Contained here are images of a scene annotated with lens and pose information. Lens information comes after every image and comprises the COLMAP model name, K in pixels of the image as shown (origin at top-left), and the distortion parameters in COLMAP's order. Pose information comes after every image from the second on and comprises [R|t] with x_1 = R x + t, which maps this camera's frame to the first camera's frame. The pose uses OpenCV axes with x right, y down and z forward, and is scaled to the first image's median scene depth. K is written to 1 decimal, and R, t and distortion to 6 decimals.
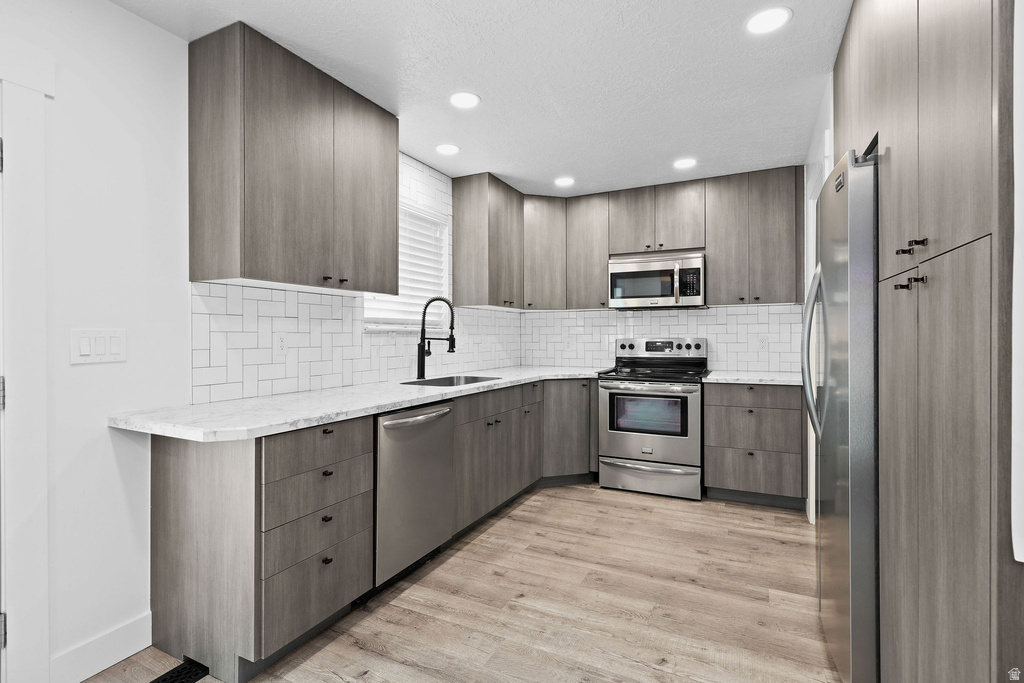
lens RADIAL K [[493.1, 0, 508.5], [0, 493.1, 338.4], [0, 0, 1]] dist [0.004216, 0.000655]
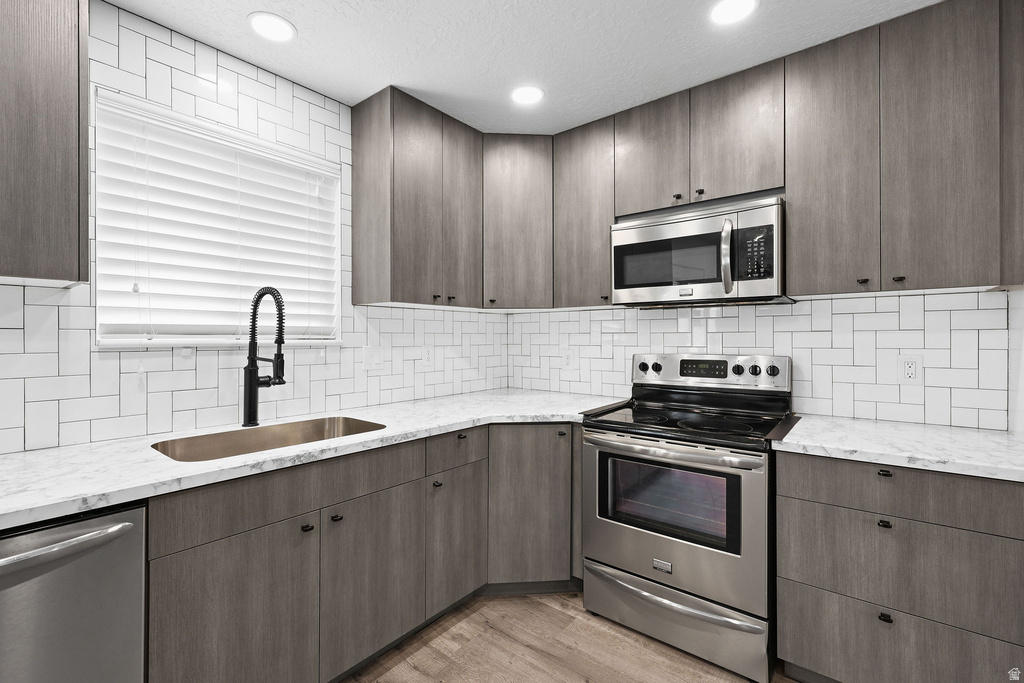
lens RADIAL K [[454.9, 0, 507.8], [0, 454.9, 338.4], [0, 0, 1]] dist [0.001169, 0.000195]
pose [[0.975129, 0.001713, -0.221633, 0.243728], [-0.001654, 0.999999, 0.000448, -0.023748], [0.221633, -0.000070, 0.975130, 0.513226]]
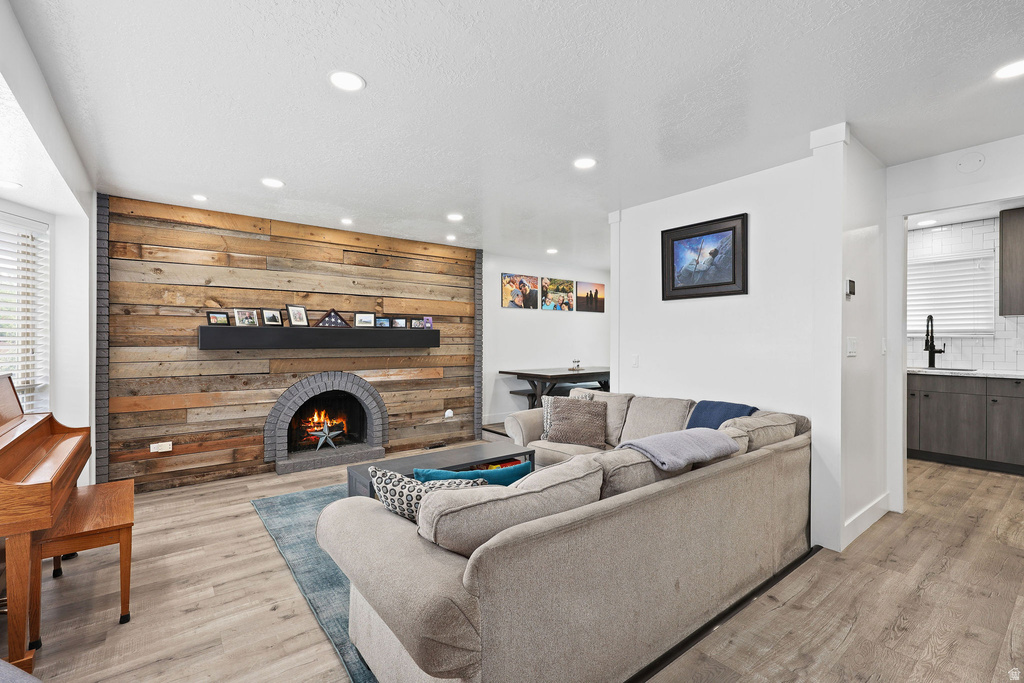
lens RADIAL K [[454.9, 0, 504.7], [0, 454.9, 338.8], [0, 0, 1]] dist [0.001169, 0.000195]
pose [[-0.442411, -0.000752, -0.896812, 1.689770], [-0.003183, 0.999995, 0.000732, -0.006381], [0.896807, 0.003179, -0.442411, 0.404823]]
